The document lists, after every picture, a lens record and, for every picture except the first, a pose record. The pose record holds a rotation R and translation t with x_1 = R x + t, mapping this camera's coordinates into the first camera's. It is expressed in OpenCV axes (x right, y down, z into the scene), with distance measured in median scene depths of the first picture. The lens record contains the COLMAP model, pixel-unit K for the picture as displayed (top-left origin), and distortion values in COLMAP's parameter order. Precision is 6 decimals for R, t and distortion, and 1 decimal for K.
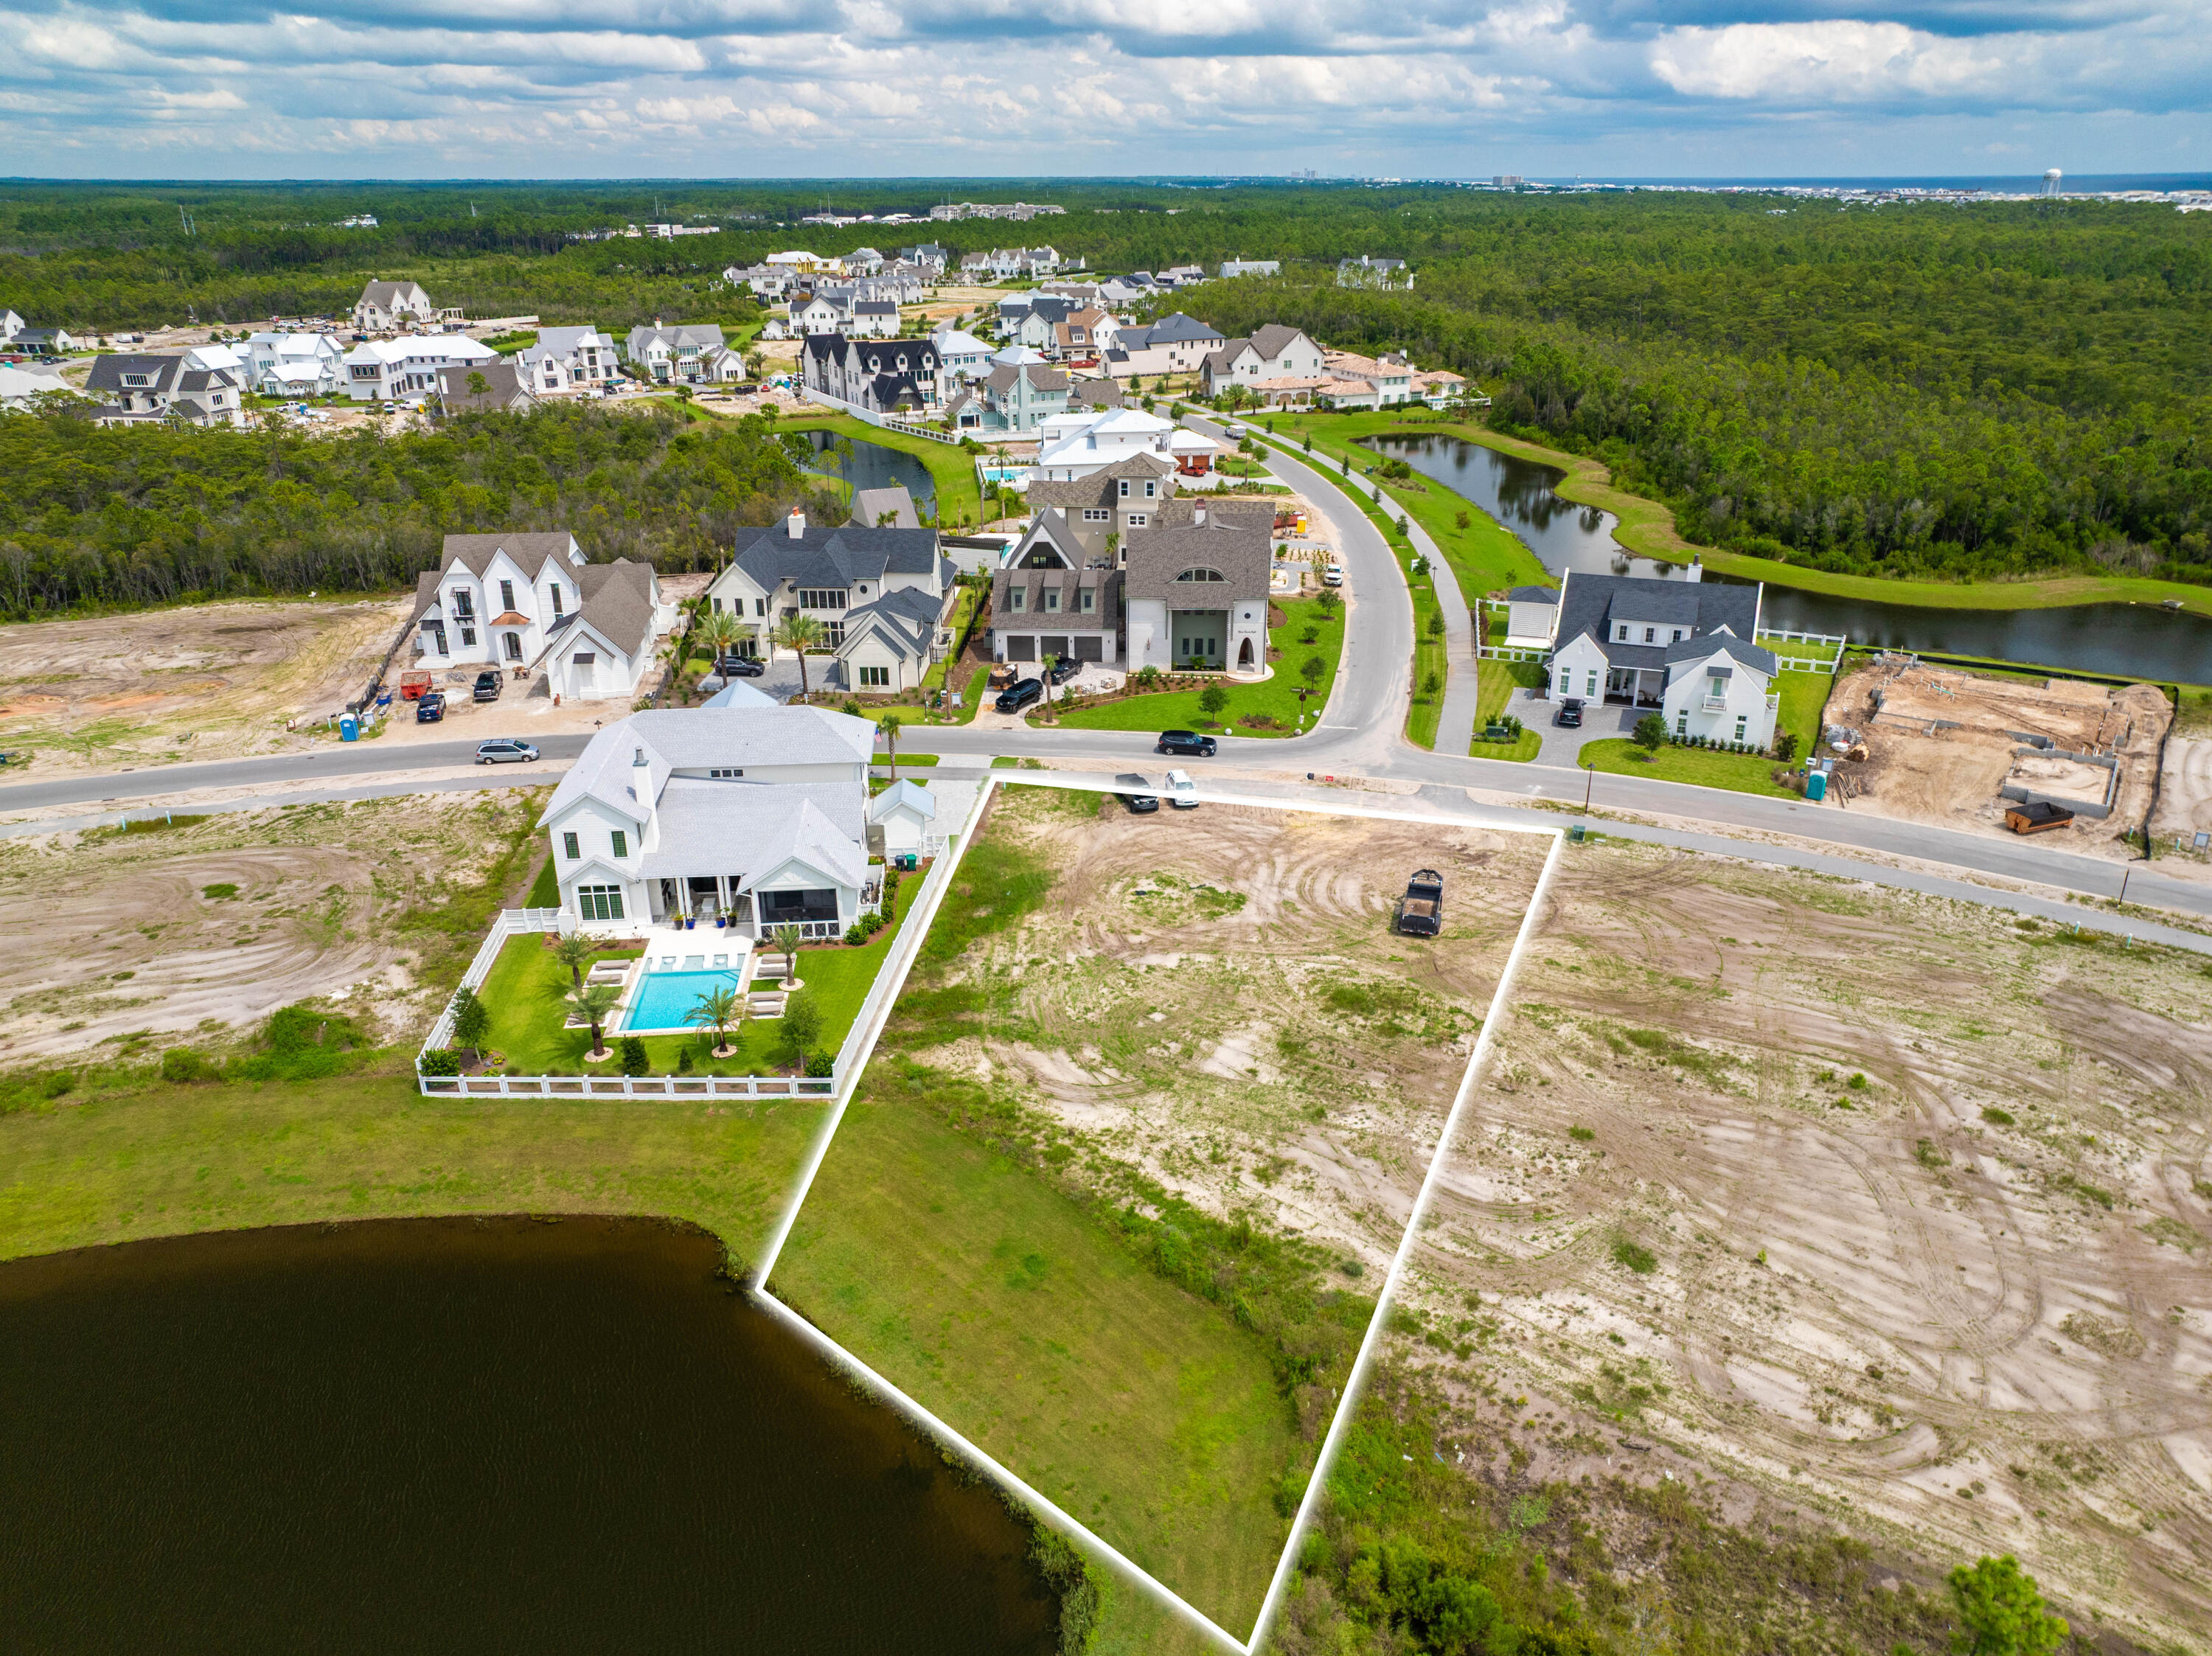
lens RADIAL K [[1545.6, 0, 1107.9], [0, 1545.6, 831.6], [0, 0, 1]] dist [0.008914, -0.005672]
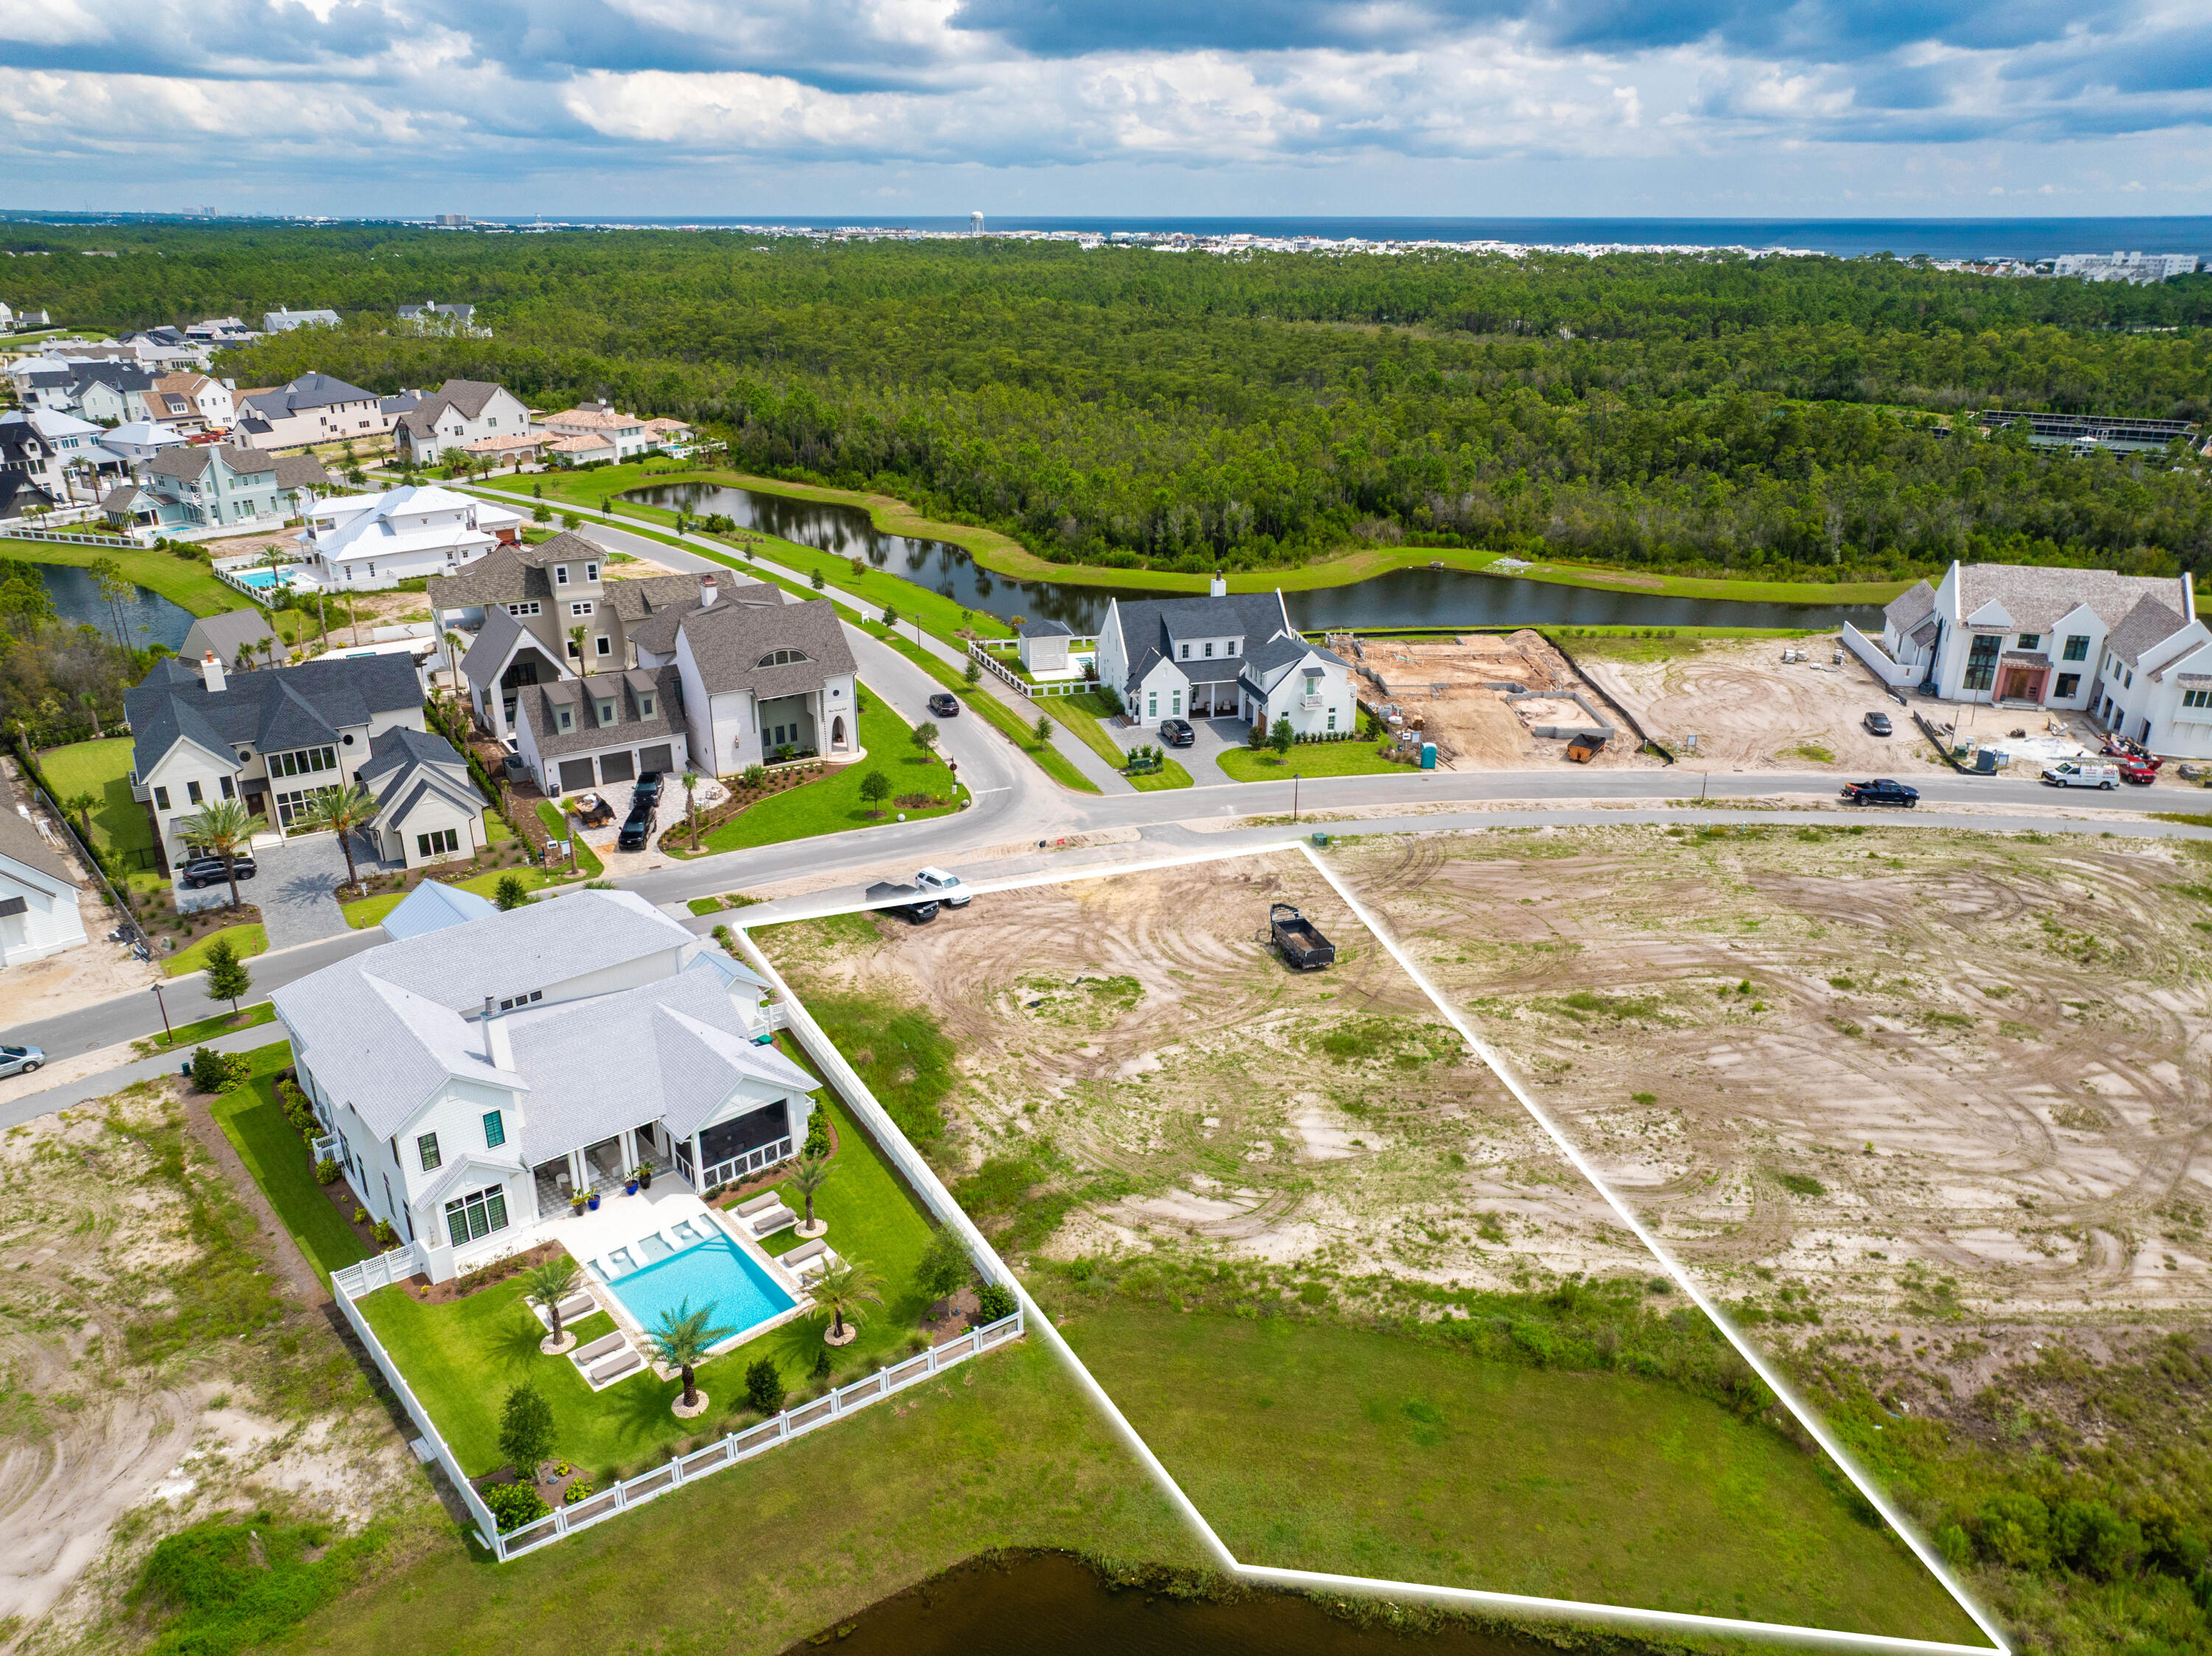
lens RADIAL K [[1545.6, 0, 1107.9], [0, 1545.6, 831.6], [0, 0, 1]] dist [0.008914, -0.005672]
pose [[0.816702, -0.210679, 0.537227, -0.358807], [0.222211, 0.973998, 0.044153, -0.078453], [-0.532560, 0.083318, 0.842281, 0.175675]]
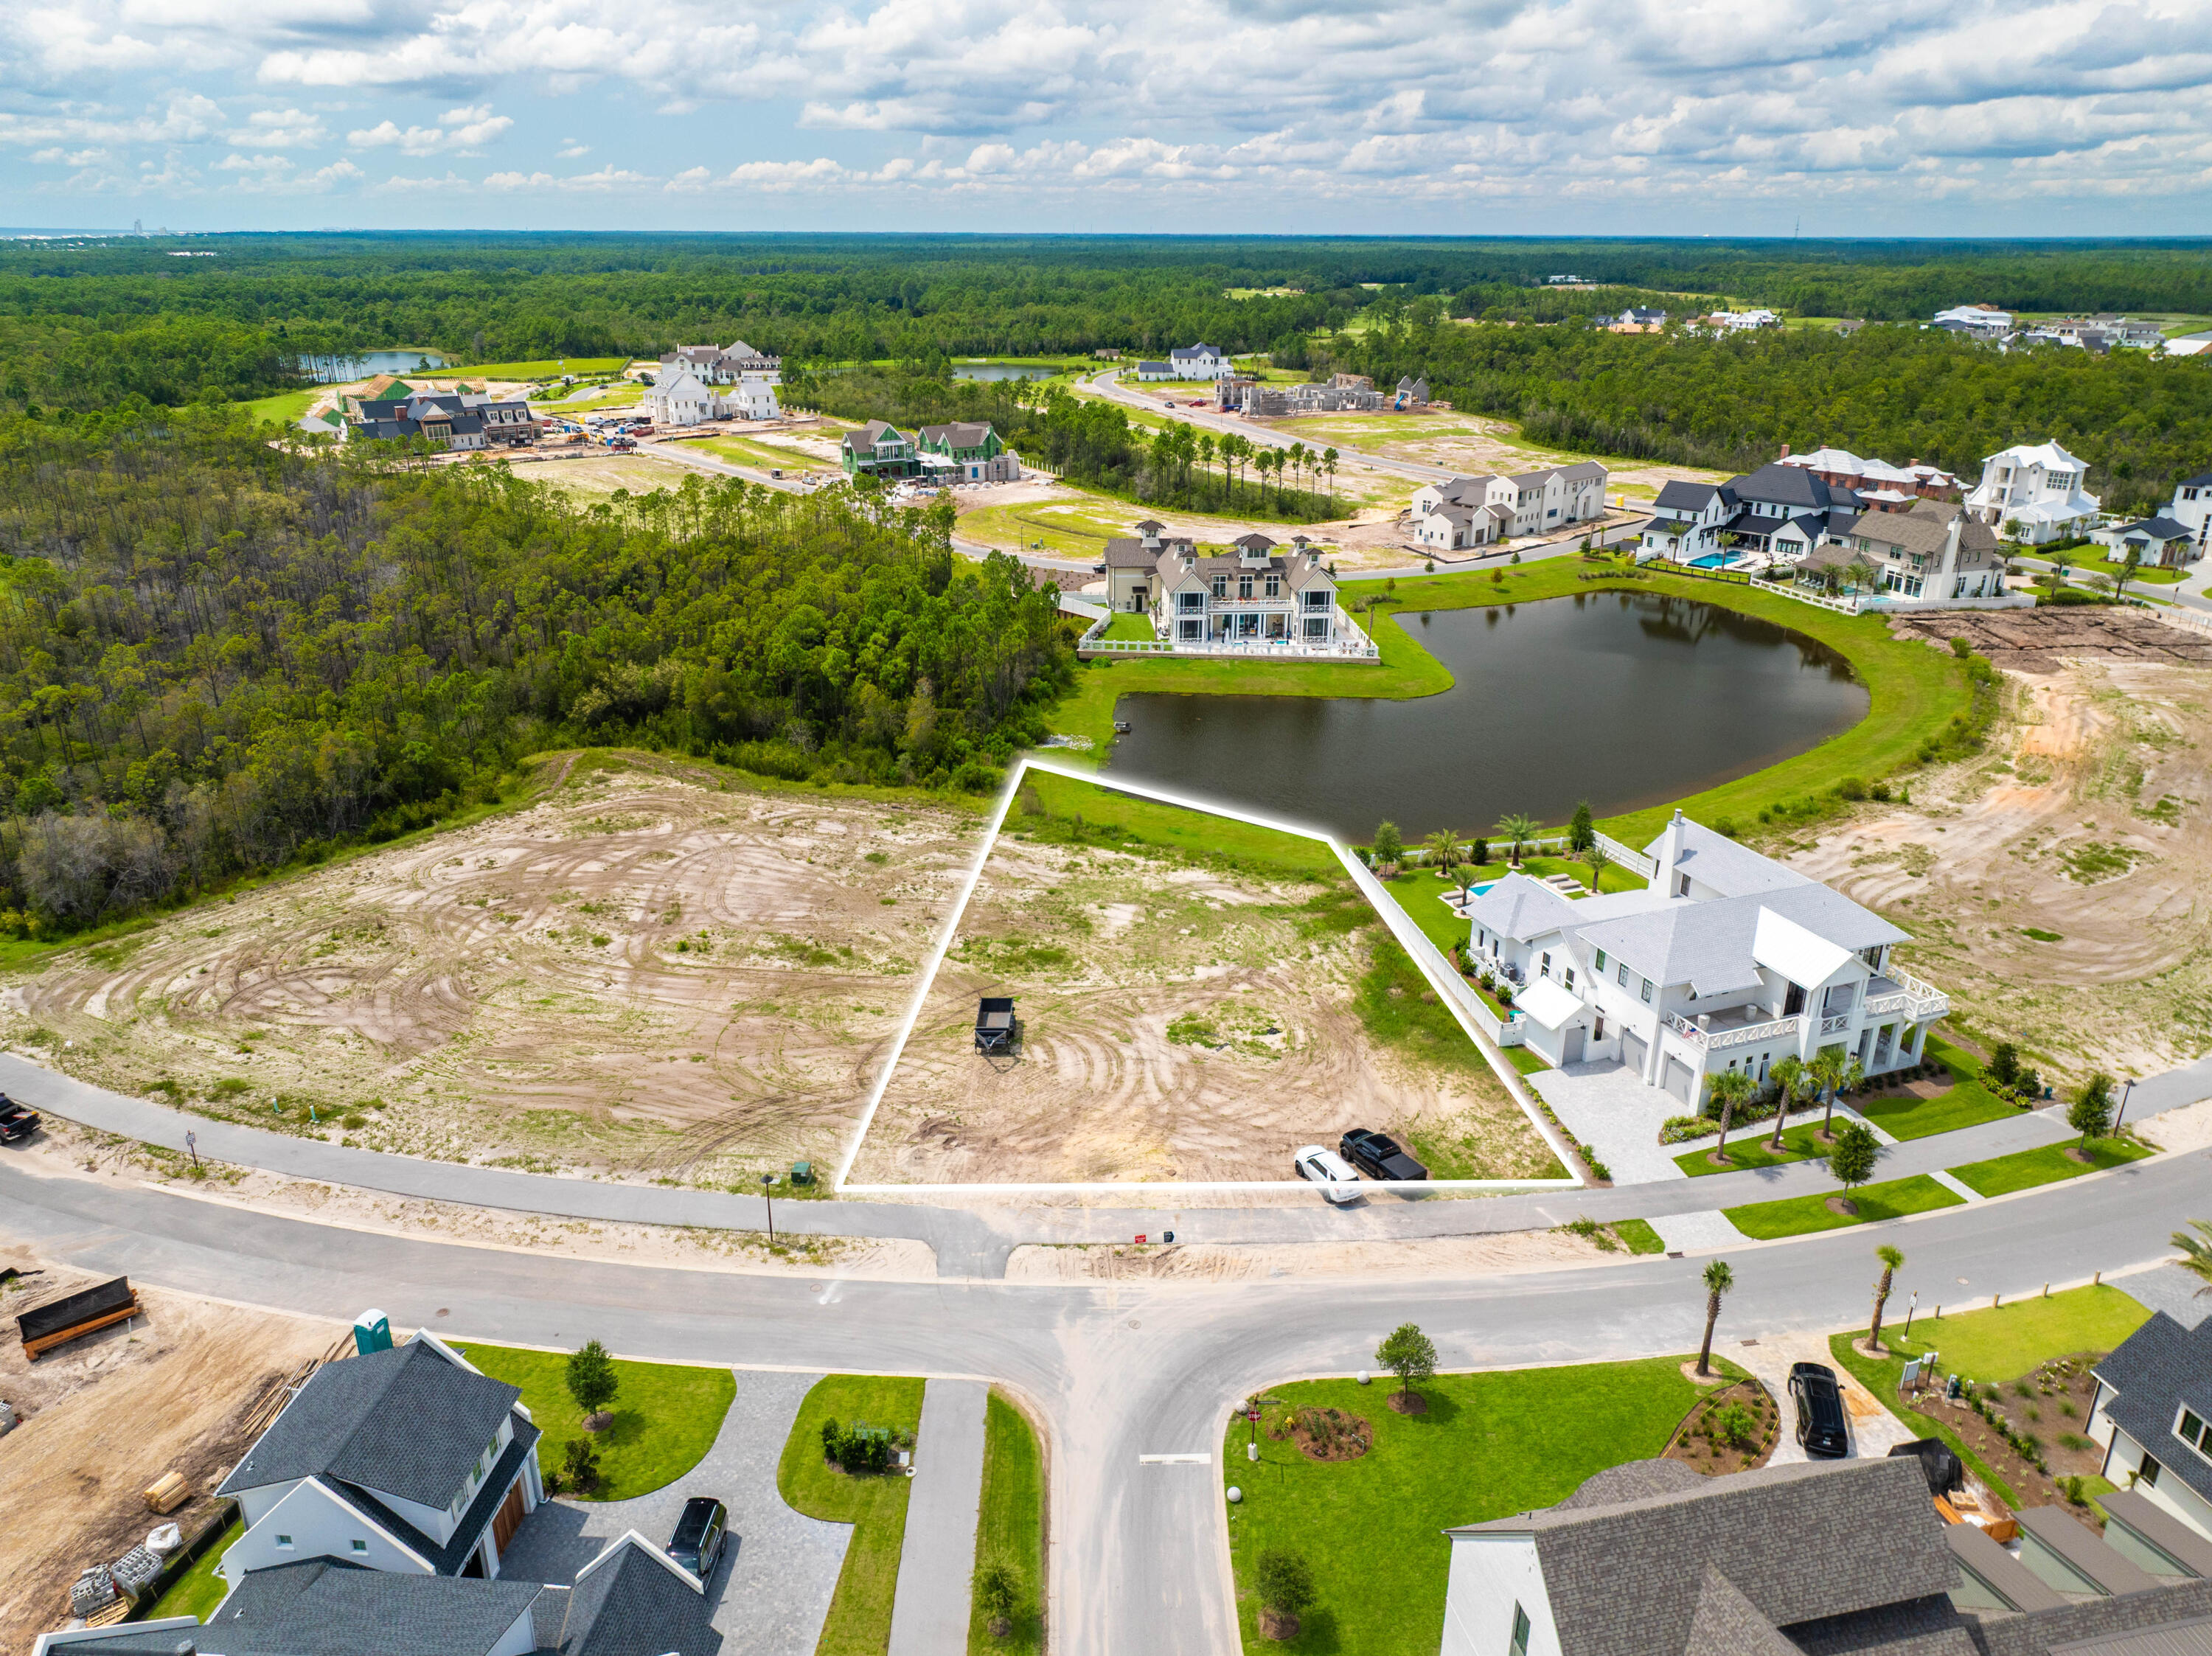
lens RADIAL K [[1550.0, 0, 1115.8], [0, 1550.0, 828.1], [0, 0, 1]] dist [0.010768, -0.000280]
pose [[-0.961087, 0.097266, -0.258554, 0.317366], [-0.110504, 0.722447, 0.682539, -0.632359], [0.253179, 0.684551, -0.683587, 1.368033]]
